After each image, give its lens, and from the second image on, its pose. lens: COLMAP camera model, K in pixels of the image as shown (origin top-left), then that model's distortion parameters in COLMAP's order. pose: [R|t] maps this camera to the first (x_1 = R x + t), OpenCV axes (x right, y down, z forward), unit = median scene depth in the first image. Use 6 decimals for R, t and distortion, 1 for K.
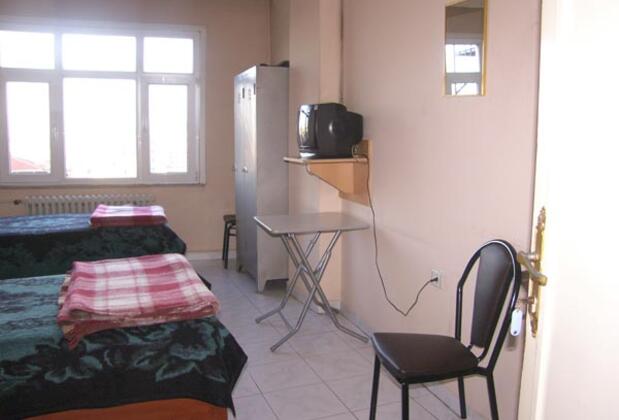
lens RADIAL K [[535.9, 0, 320.5], [0, 535.9, 201.3], [0, 0, 1]] dist [-0.173621, 0.134830]
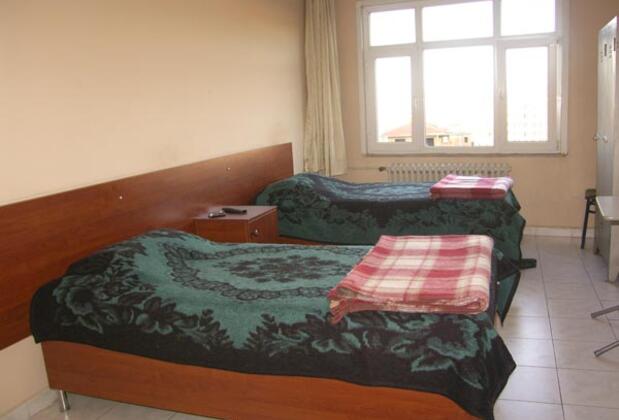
lens RADIAL K [[535.9, 0, 310.7], [0, 535.9, 207.0], [0, 0, 1]] dist [-0.173621, 0.134830]
pose [[0.750569, 0.065816, -0.657506, 0.072512], [-0.014243, 0.996408, 0.083482, -0.016276], [0.660638, -0.053294, 0.748810, 0.069855]]
